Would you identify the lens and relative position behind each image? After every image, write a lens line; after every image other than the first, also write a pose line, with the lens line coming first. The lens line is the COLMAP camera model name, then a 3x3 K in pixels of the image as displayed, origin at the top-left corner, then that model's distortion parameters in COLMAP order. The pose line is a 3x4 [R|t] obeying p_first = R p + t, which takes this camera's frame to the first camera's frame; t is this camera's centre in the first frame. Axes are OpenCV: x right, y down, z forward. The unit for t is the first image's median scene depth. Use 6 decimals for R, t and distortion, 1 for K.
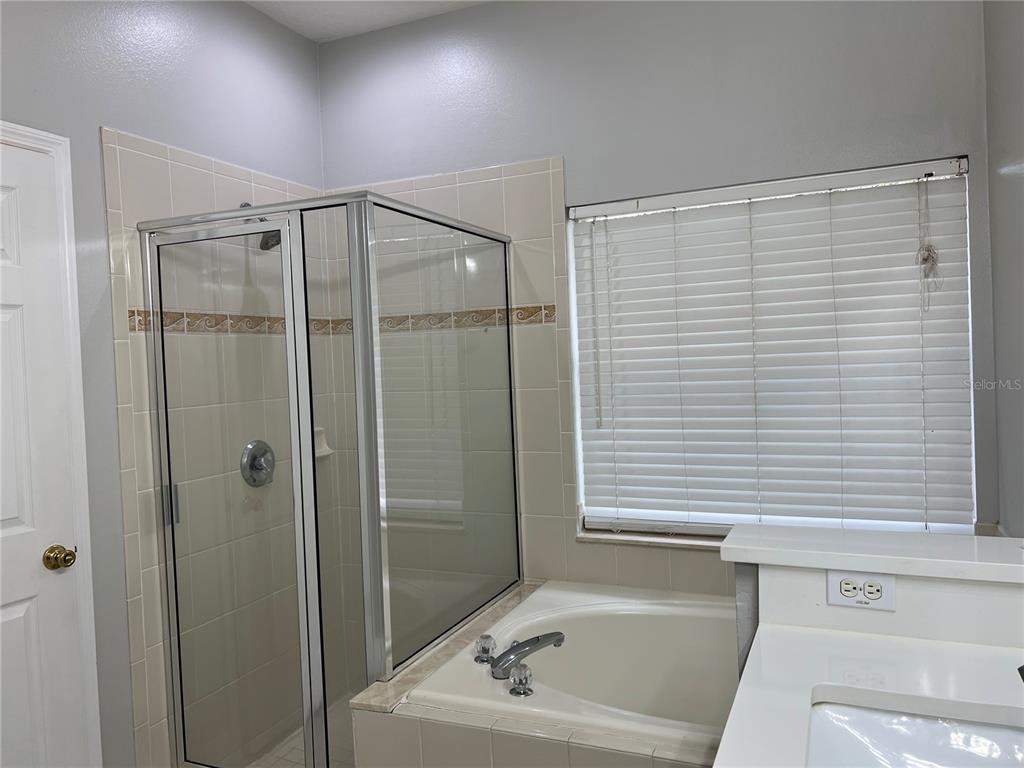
lens RADIAL K [[766.6, 0, 518.8], [0, 766.6, 382.1], [0, 0, 1]] dist [0.051365, -0.038726]
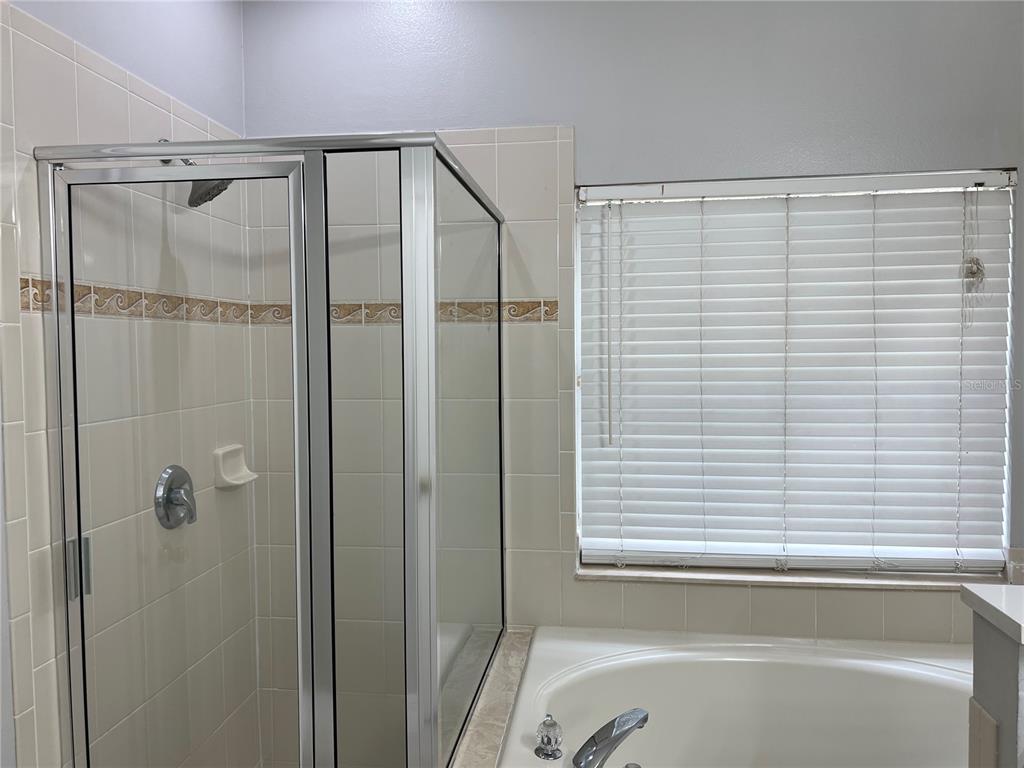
lens RADIAL K [[766.6, 0, 508.0], [0, 766.6, 384.0], [0, 0, 1]] dist [0.051365, -0.038726]
pose [[0.958955, 0.019029, 0.282919, -0.253594], [-0.021660, 0.999746, 0.006174, -0.013808], [-0.282730, -0.012048, 0.959124, 0.214578]]
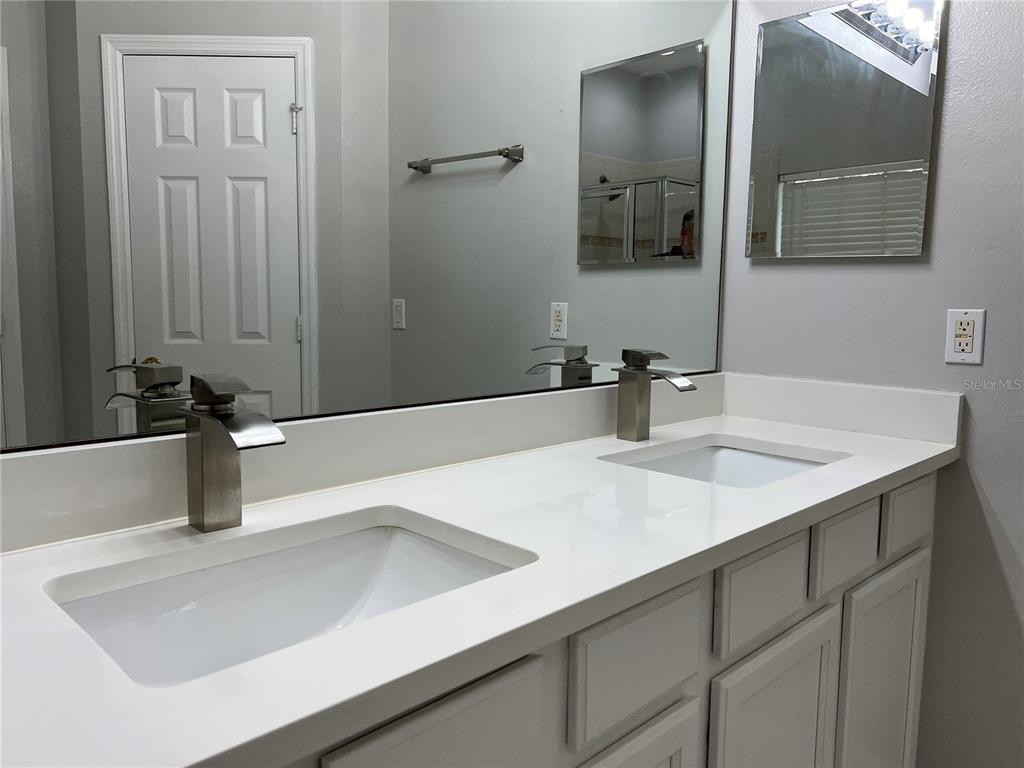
lens RADIAL K [[766.6, 0, 511.3], [0, 766.6, 386.8], [0, 0, 1]] dist [0.051365, -0.038726]
pose [[0.900361, 0.100720, -0.423326, 0.315507], [-0.061230, 0.992489, 0.105908, 0.102180], [0.430814, -0.069435, 0.899766, -0.889069]]
